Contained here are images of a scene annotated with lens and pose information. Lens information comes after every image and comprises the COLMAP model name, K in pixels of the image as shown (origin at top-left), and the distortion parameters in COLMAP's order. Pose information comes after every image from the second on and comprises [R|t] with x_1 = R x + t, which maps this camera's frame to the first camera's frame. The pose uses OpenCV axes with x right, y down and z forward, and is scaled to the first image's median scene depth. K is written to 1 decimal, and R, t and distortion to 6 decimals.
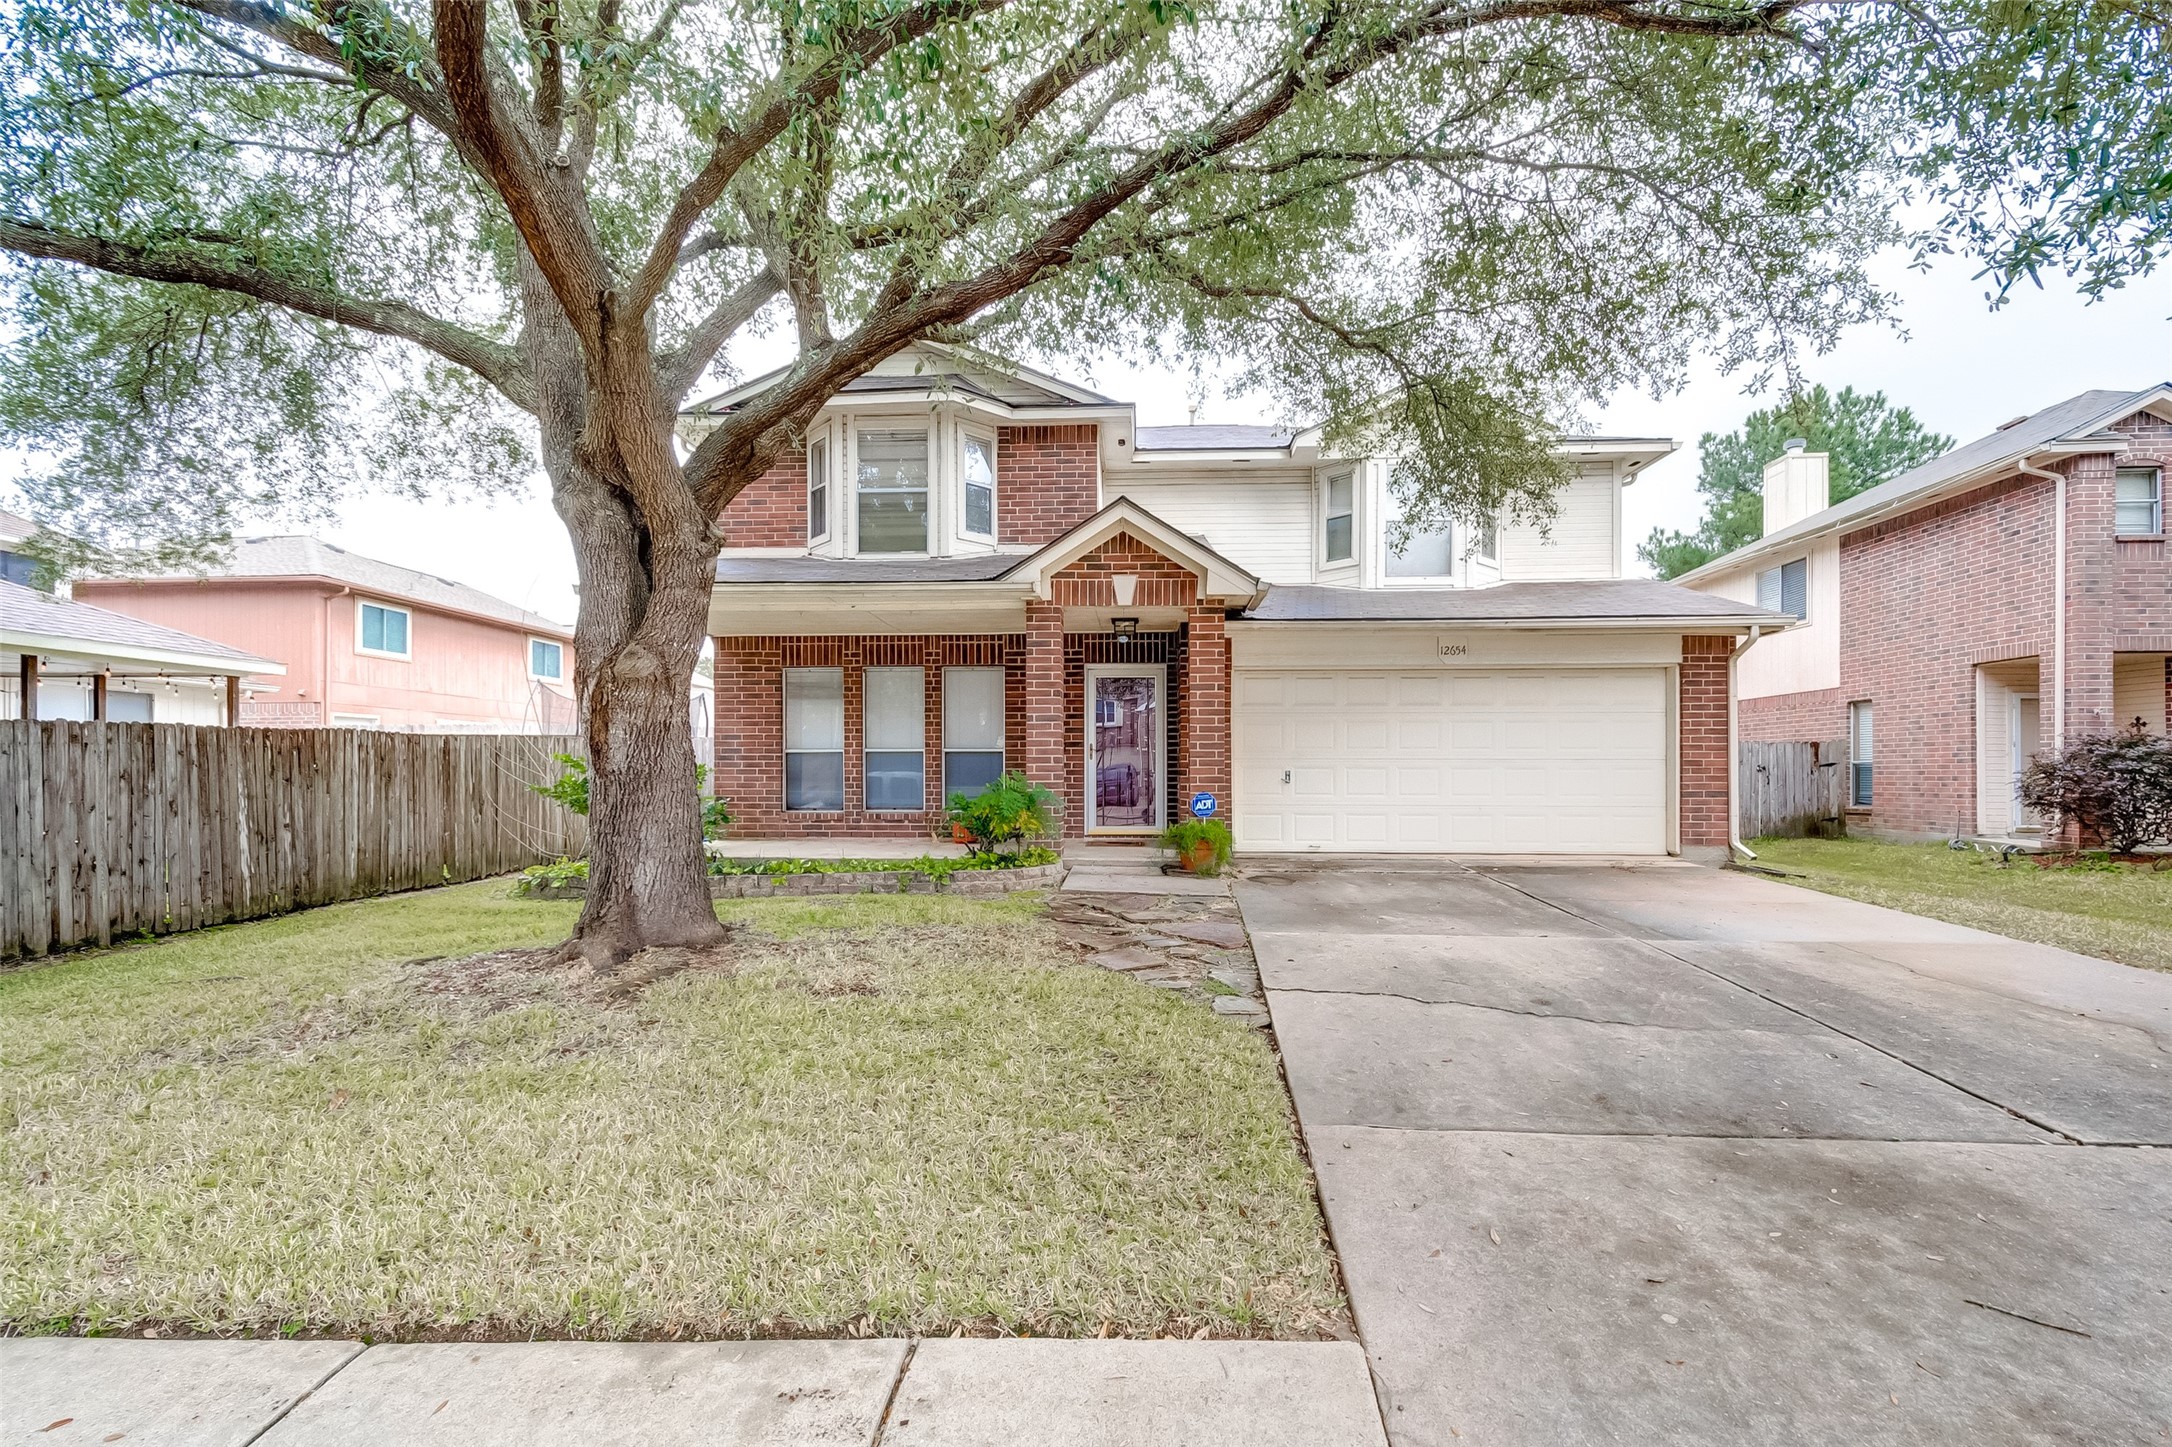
lens RADIAL K [[942.2, 0, 1100.9], [0, 942.2, 774.8], [0, 0, 1]] dist [0.014742, -0.000774]
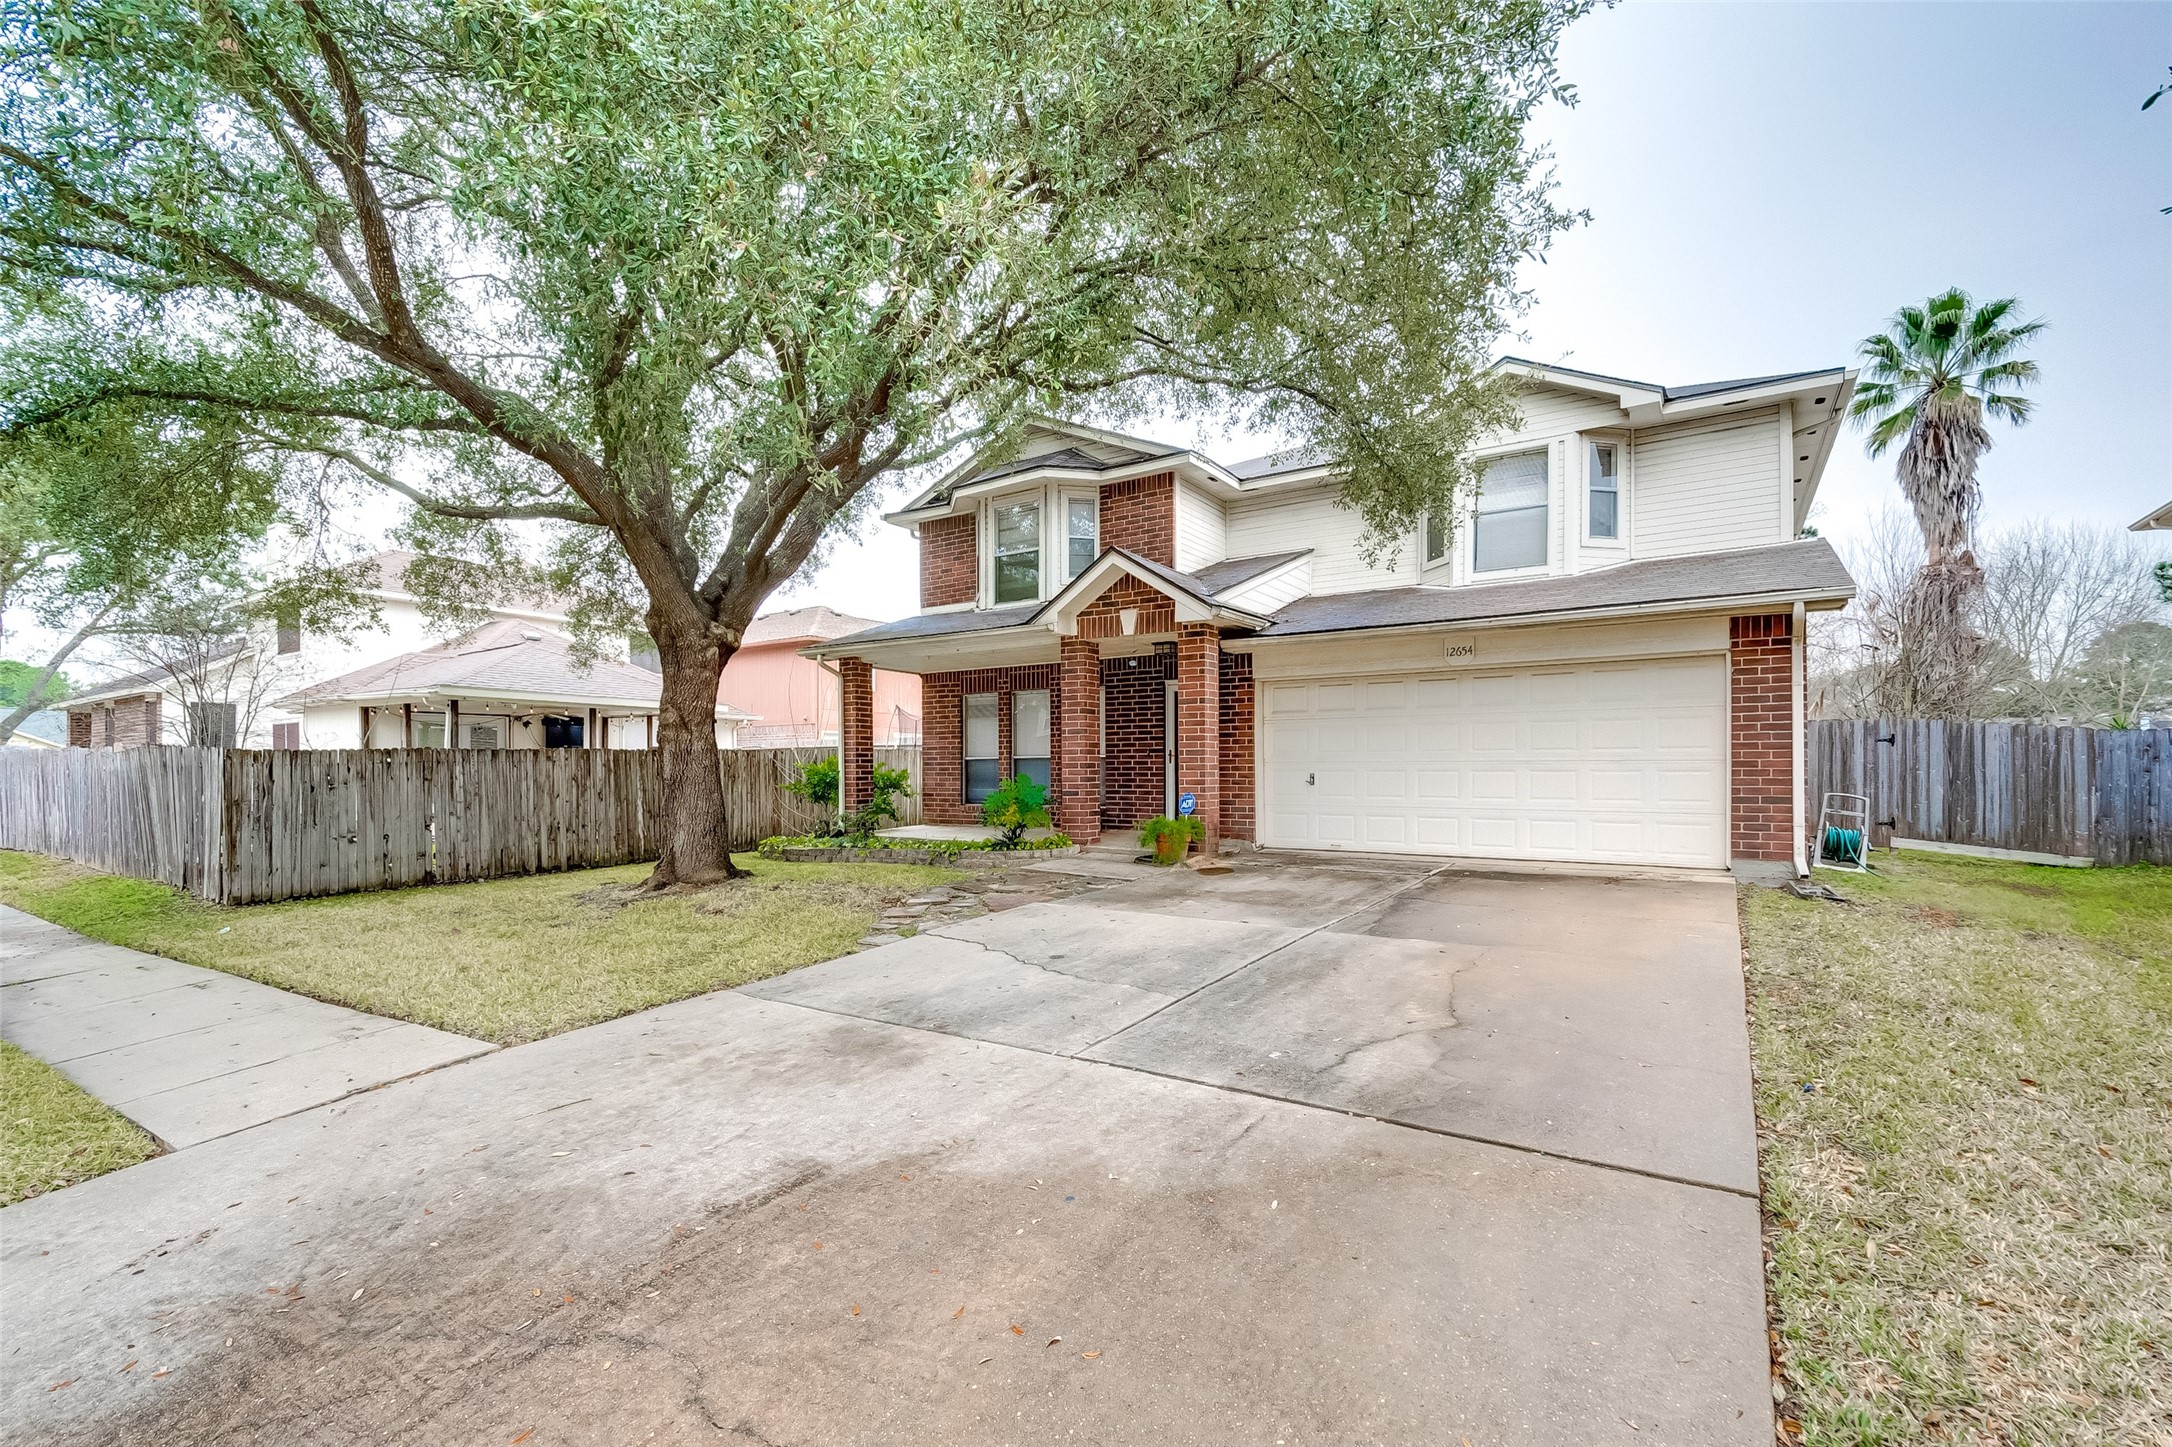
lens RADIAL K [[942.2, 0, 1100.9], [0, 942.2, 774.8], [0, 0, 1]] dist [0.014742, -0.000774]
pose [[0.865929, -0.000439, -0.500167, 0.590066], [0.003027, 0.999986, 0.004363, -0.008514], [0.500158, -0.005292, 0.865918, -0.049179]]
